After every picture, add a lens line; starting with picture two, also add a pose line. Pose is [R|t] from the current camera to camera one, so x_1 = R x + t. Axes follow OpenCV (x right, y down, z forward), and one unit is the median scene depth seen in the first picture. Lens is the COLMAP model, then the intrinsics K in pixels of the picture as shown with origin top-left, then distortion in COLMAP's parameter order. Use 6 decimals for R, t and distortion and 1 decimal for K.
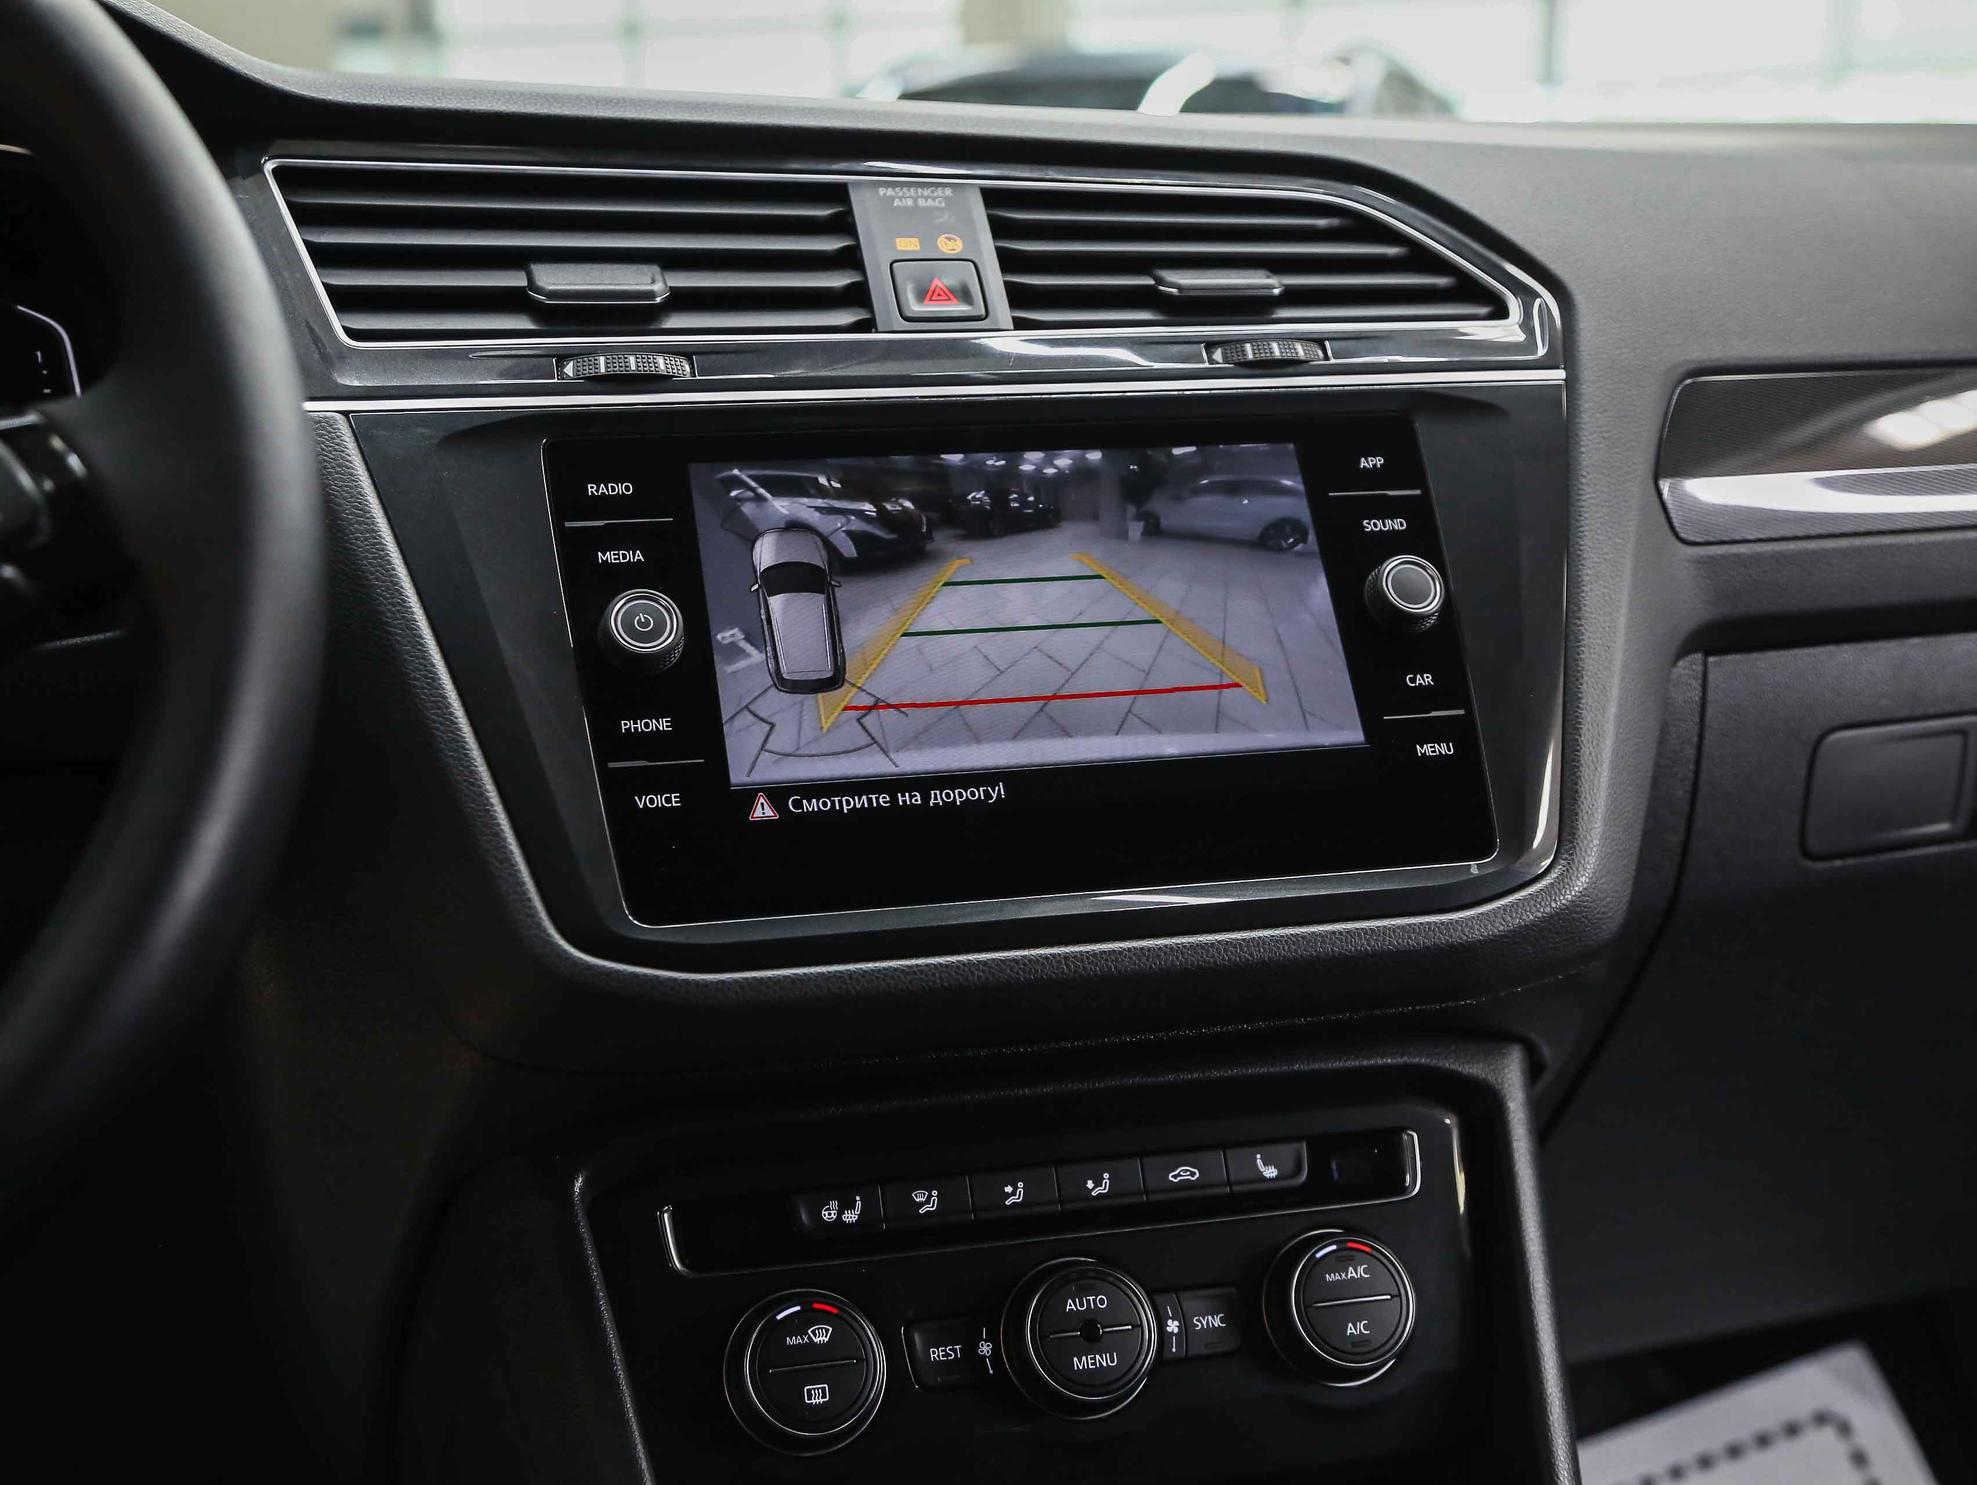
lens RADIAL K [[2472.9, 0, 988.8], [0, 2472.9, 772.3], [0, 0, 1]] dist [0.039196, 0.089107]
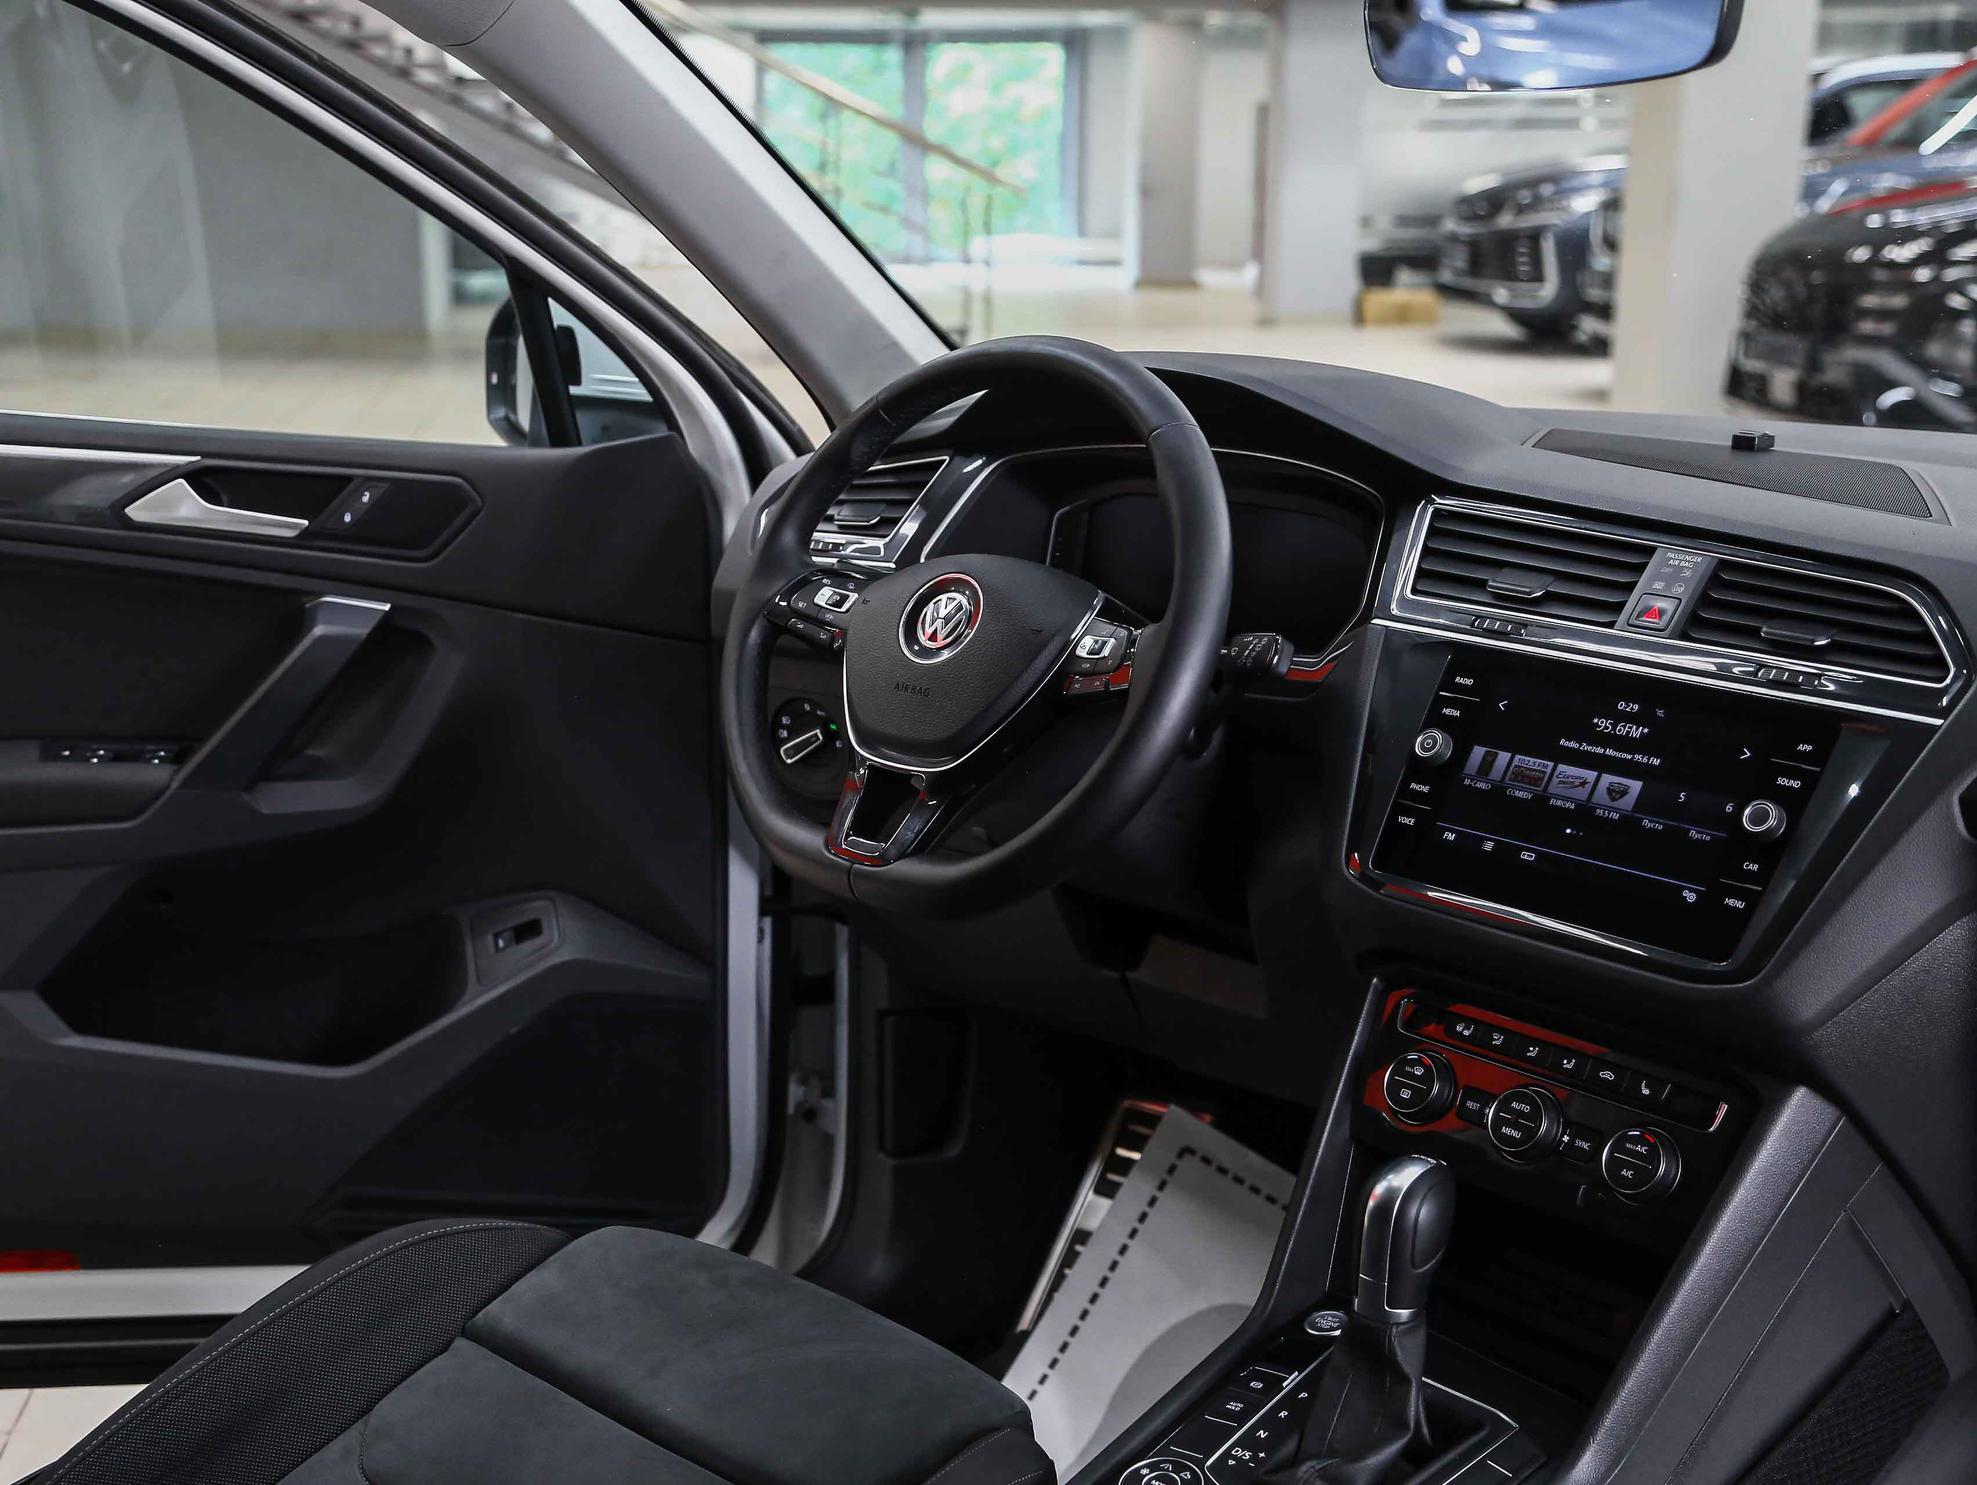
lens RADIAL K [[2472.9, 0, 988.8], [0, 2472.9, 772.3], [0, 0, 1]] dist [0.039196, 0.089107]
pose [[0.465469, 0.235139, -0.853258, 1.507835], [-0.185447, 0.968574, 0.165753, -0.314112], [0.865418, 0.081081, 0.494447, -0.434555]]
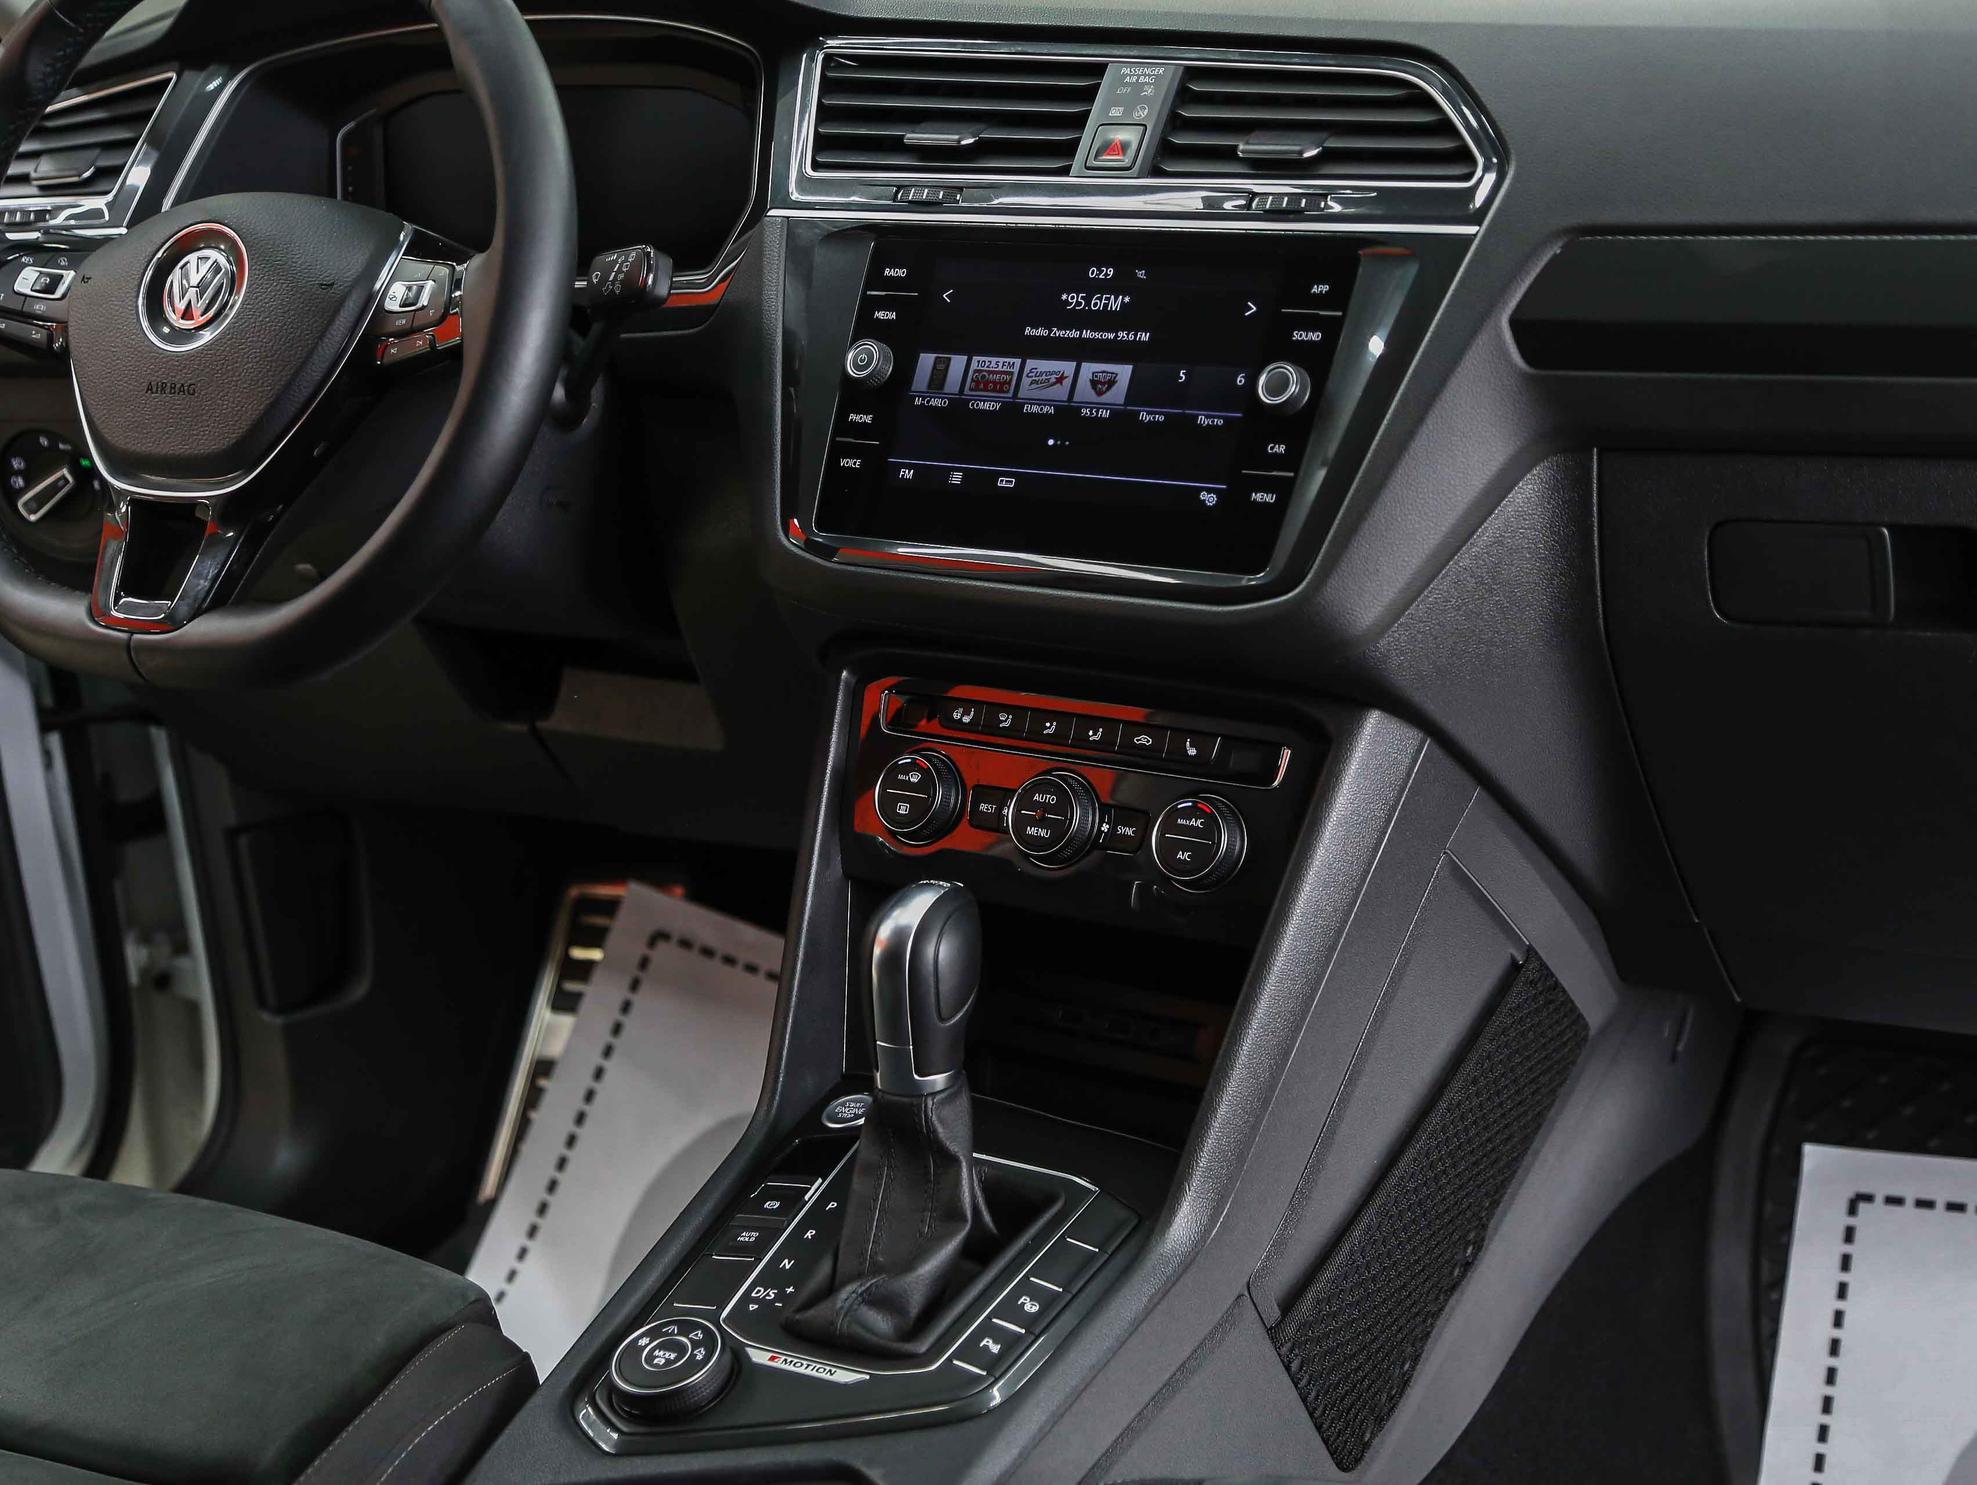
lens RADIAL K [[3054.9, 0, 956.2], [0, 3054.9, 742.1], [0, 0, 1]] dist [0.126569, 0.022231]
pose [[0.646451, 0.211682, -0.733002, 1.448011], [-0.062963, 0.972265, 0.225250, -0.270541], [0.760353, -0.099461, 0.641850, -0.341606]]
